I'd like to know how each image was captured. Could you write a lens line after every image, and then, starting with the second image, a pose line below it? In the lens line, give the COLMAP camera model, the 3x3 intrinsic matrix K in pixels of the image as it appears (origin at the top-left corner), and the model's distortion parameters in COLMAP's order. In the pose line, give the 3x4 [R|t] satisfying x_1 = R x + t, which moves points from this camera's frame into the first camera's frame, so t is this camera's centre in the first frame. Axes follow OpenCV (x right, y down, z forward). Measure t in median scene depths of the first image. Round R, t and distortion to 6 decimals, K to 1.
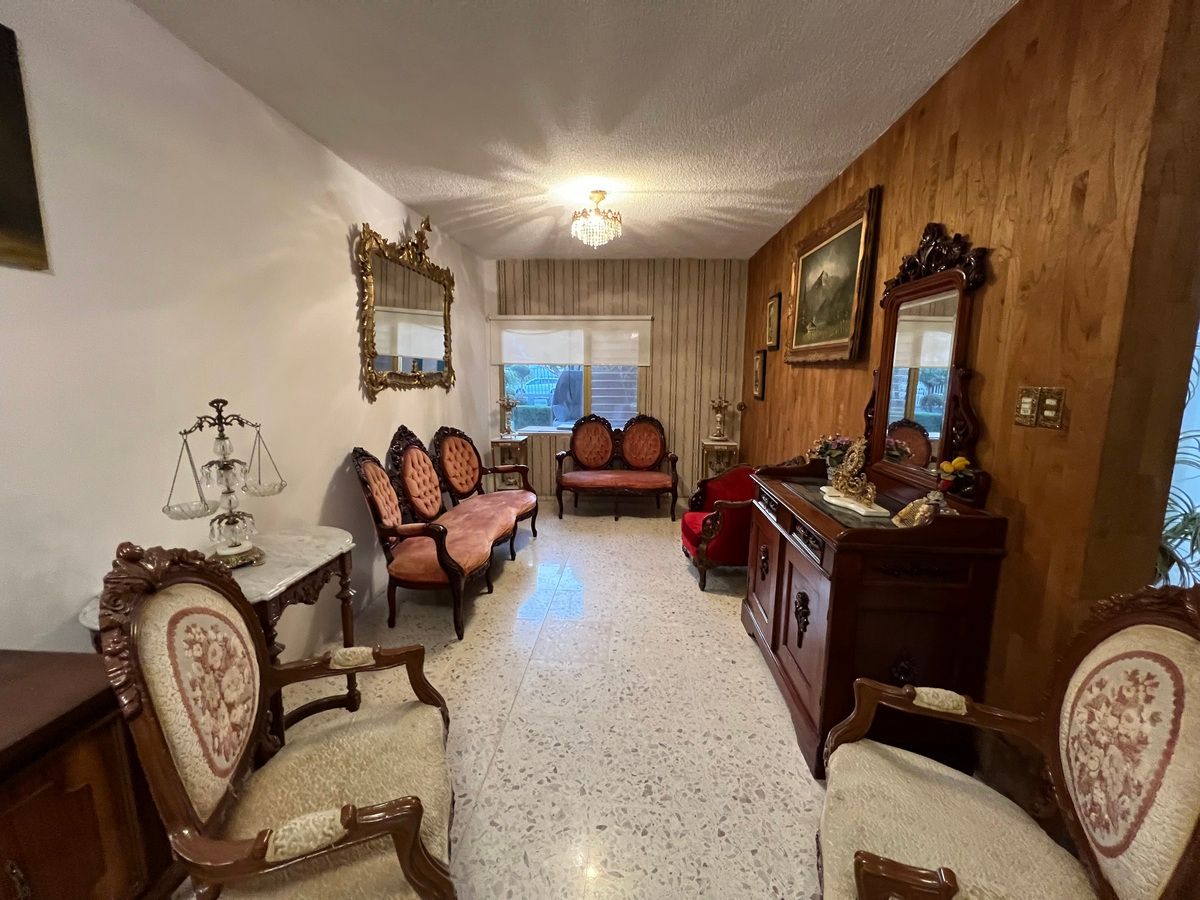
lens RADIAL K [[482.9, 0, 596.9], [0, 482.9, 449.7], [0, 0, 1]] dist [-0.001181, 0.000258]
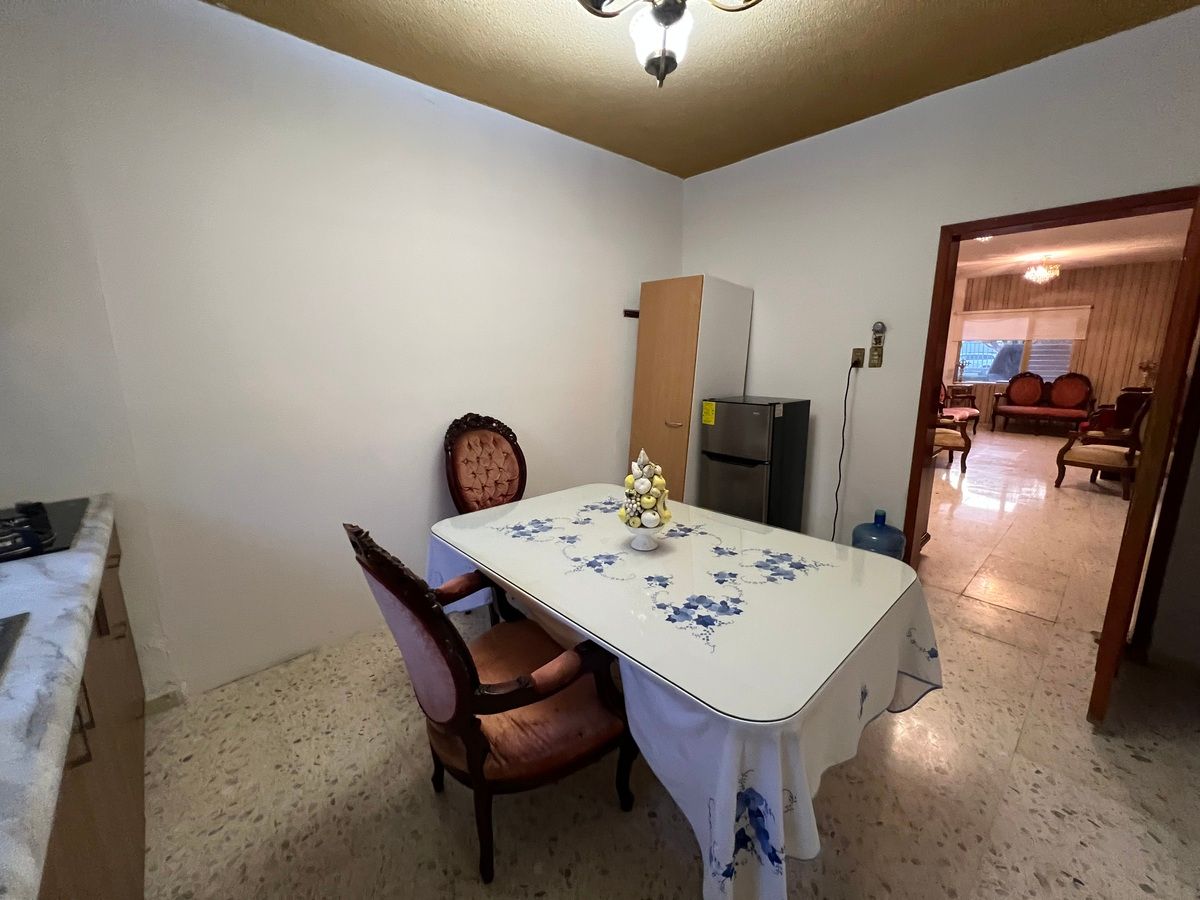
lens RADIAL K [[482.9, 0, 599.8], [0, 482.9, 446.9], [0, 0, 1]] dist [-0.001181, 0.000258]
pose [[0.727324, 0.123254, -0.675136, 0.083450], [-0.097269, 0.992324, 0.076372, 0.226967], [0.679367, 0.010122, 0.733729, -1.339108]]
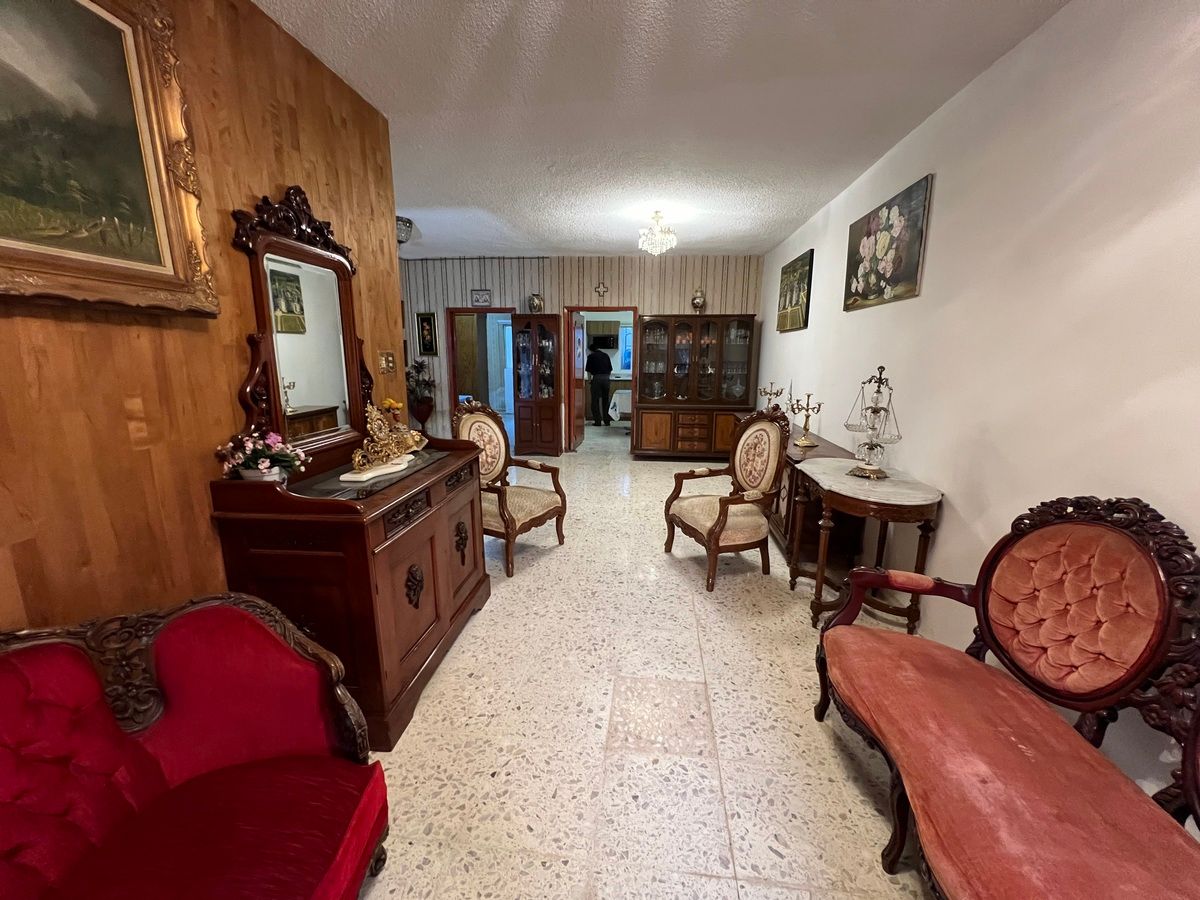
lens RADIAL K [[482.9, 0, 597.1], [0, 482.9, 449.0], [0, 0, 1]] dist [-0.001181, 0.000258]
pose [[-0.999371, -0.018537, 0.030232, 0.020396], [-0.006892, 0.937767, 0.347198, -0.142759], [-0.034786, 0.346771, -0.937305, 0.953290]]
